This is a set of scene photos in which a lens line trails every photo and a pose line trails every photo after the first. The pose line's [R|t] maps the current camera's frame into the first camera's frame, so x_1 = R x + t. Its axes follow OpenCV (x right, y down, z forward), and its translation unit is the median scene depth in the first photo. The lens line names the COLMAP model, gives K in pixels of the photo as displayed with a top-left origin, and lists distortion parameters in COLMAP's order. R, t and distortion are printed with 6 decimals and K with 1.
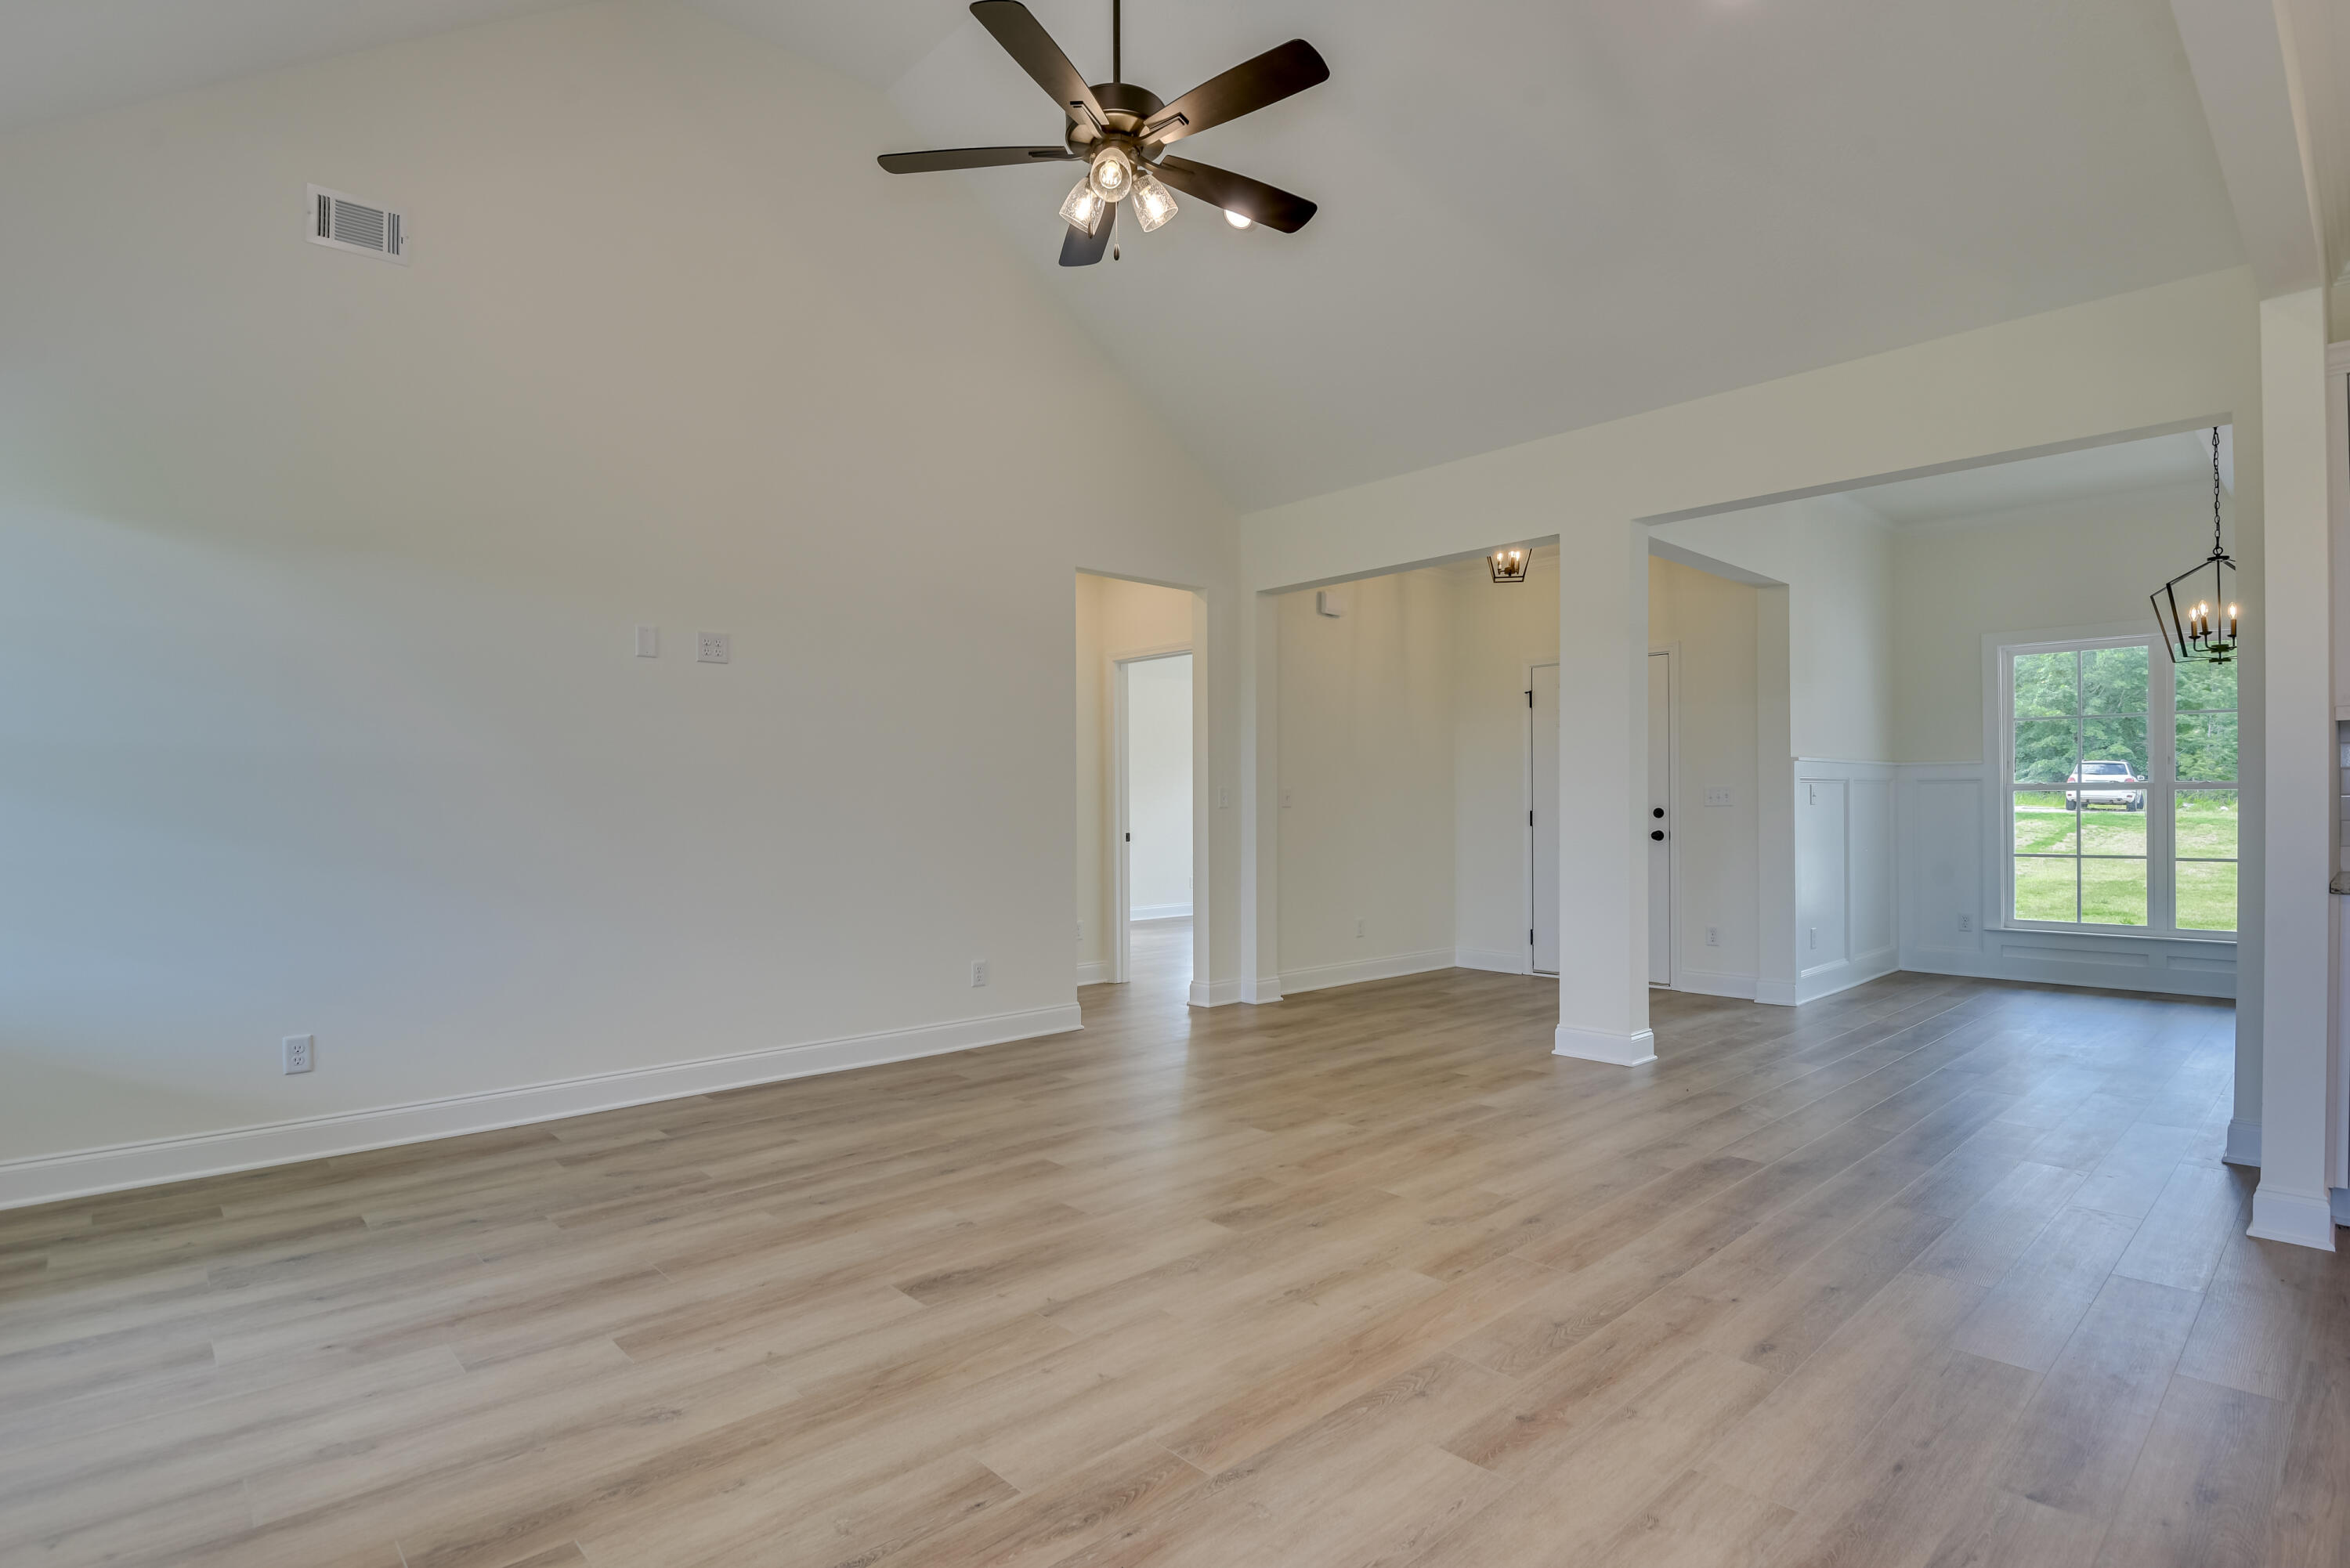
lens RADIAL K [[1151.7, 0, 1176.4], [0, 1151.7, 797.1], [0, 0, 1]] dist [-0.011640, -0.001485]
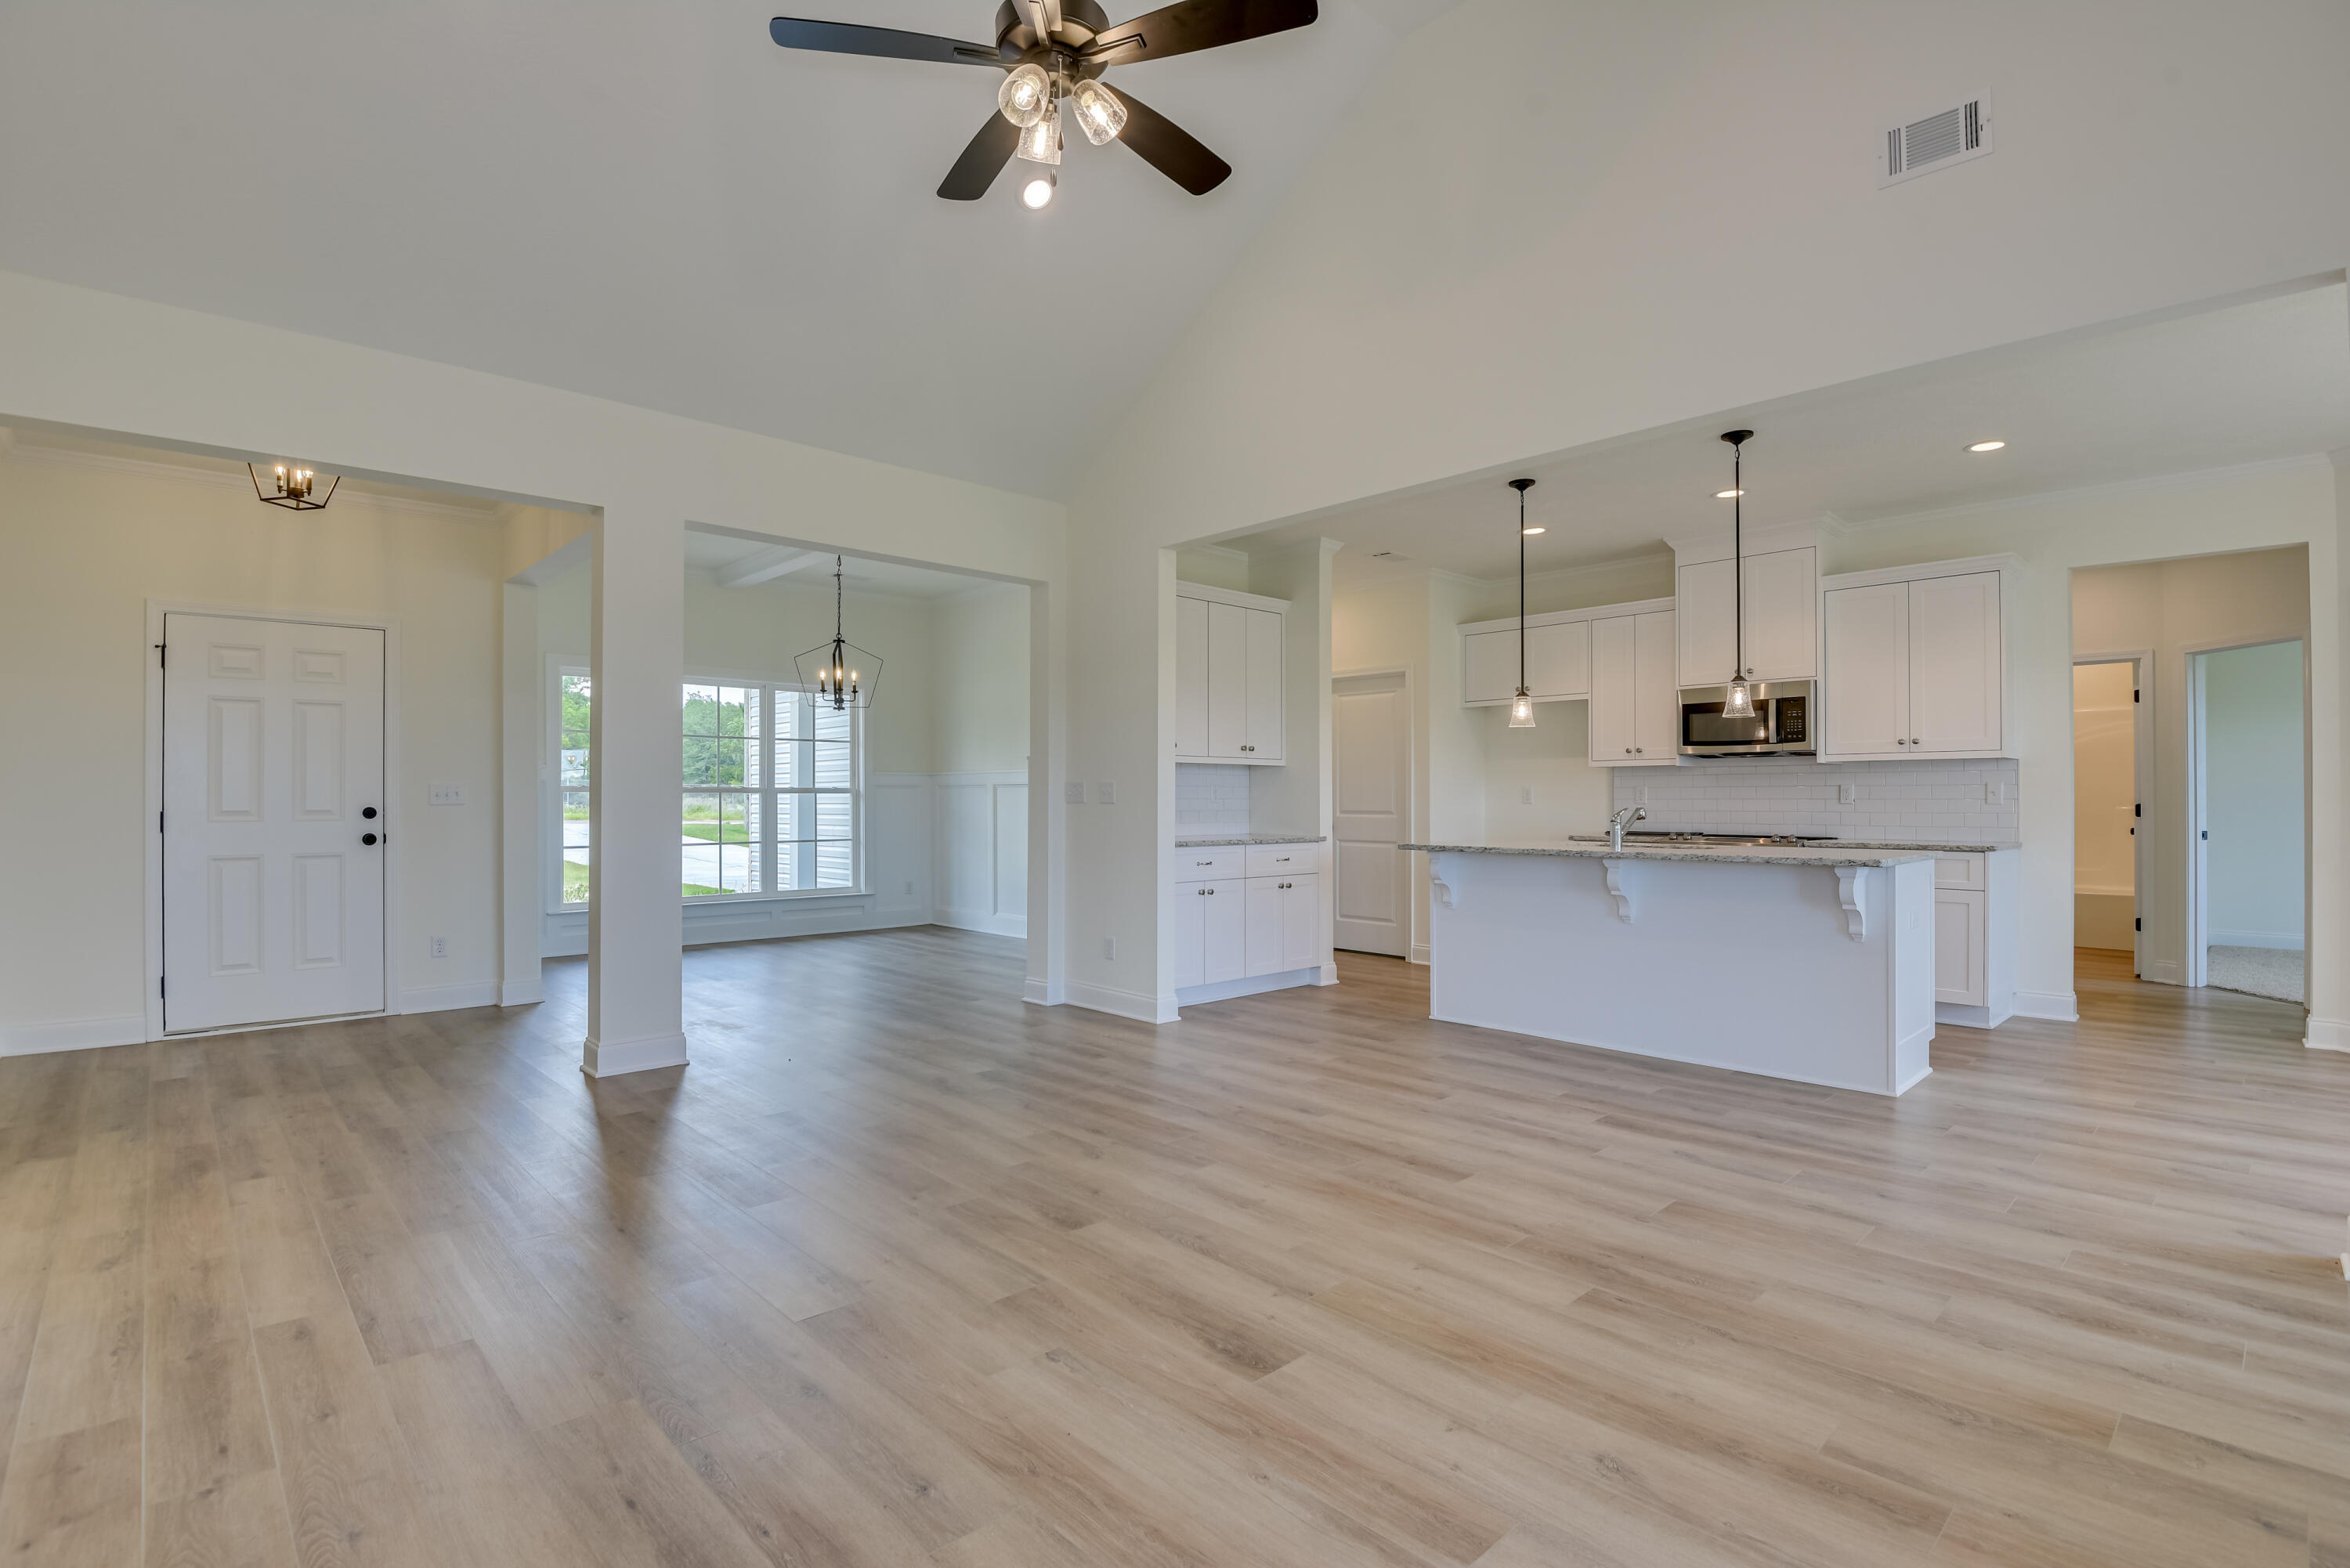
lens RADIAL K [[1115.2, 0, 1149.0], [0, 1115.2, 788.0], [0, 0, 1]] dist [-0.019273, -0.002155]
pose [[0.008911, 0.015863, 0.999834, -0.762582], [-0.006325, 0.999855, -0.015807, 0.008229], [-0.999940, -0.006183, 0.009010, 0.775473]]
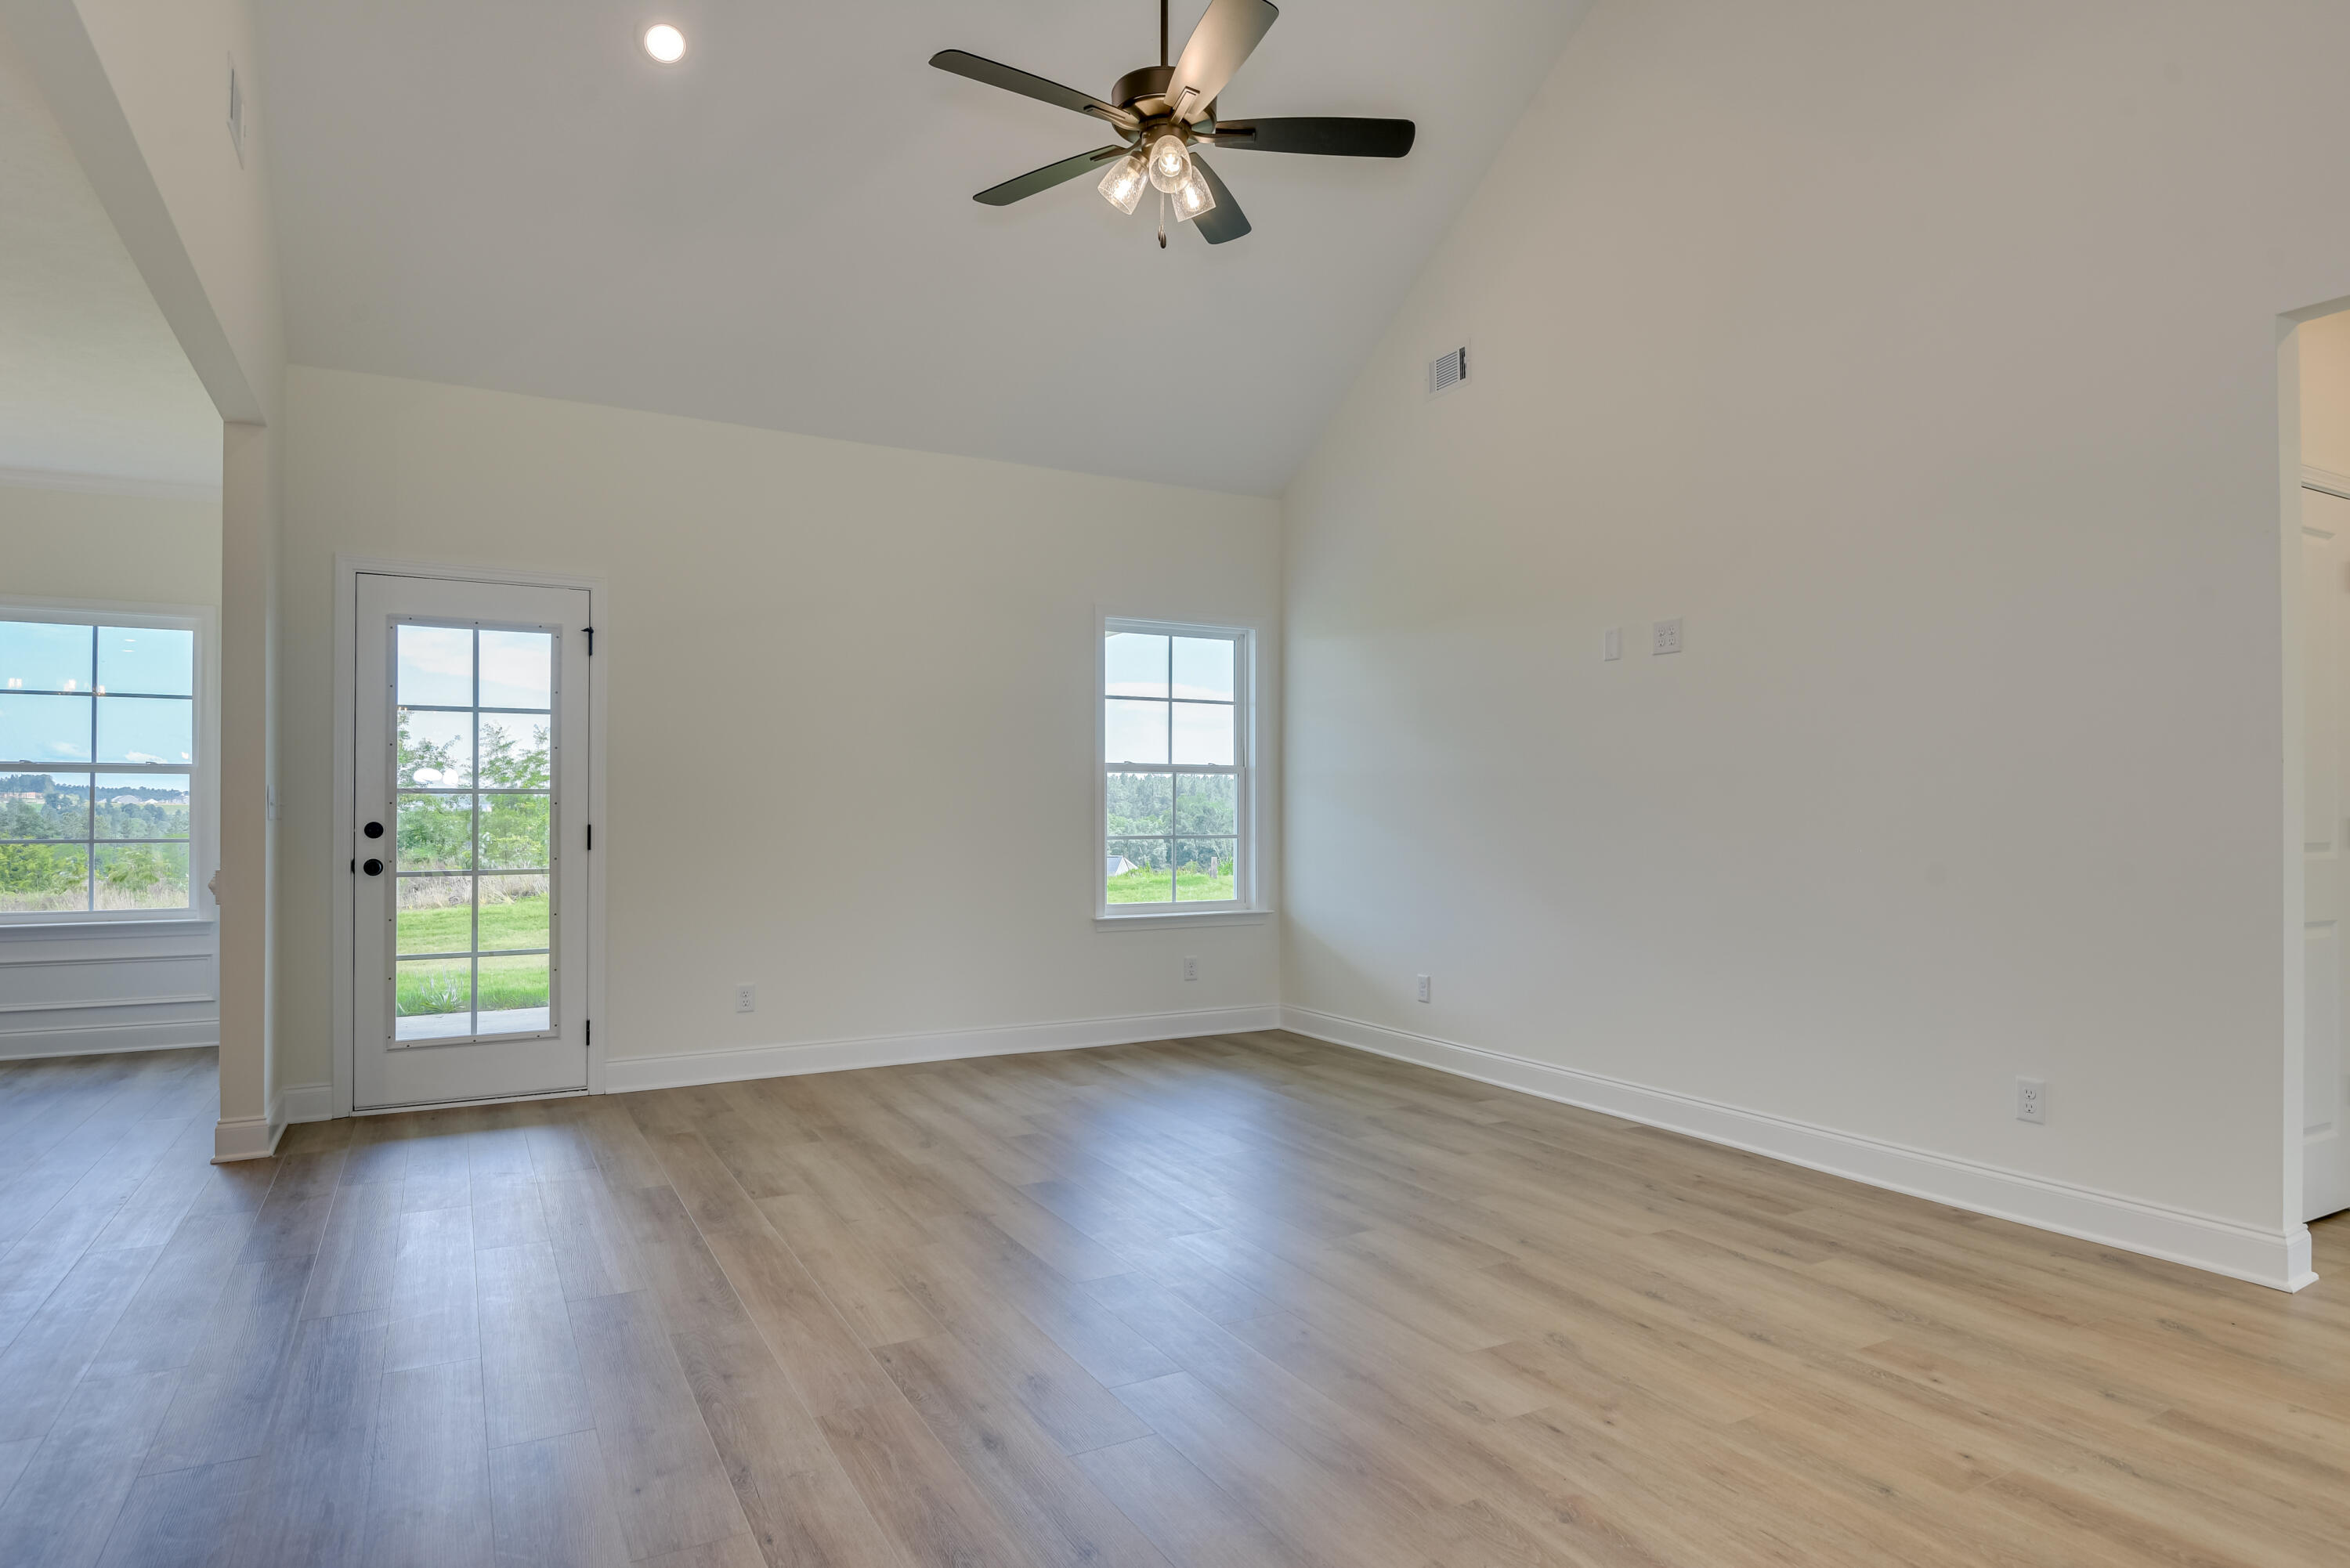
lens RADIAL K [[1314.1, 0, 1162.1], [0, 1314.1, 786.6], [0, 0, 1]] dist [0.003609, -0.000795]
pose [[-0.240841, -0.011215, -0.970500, 0.857137], [0.006942, 0.999888, -0.013277, -0.001656], [0.970540, -0.009935, -0.240736, 1.066711]]
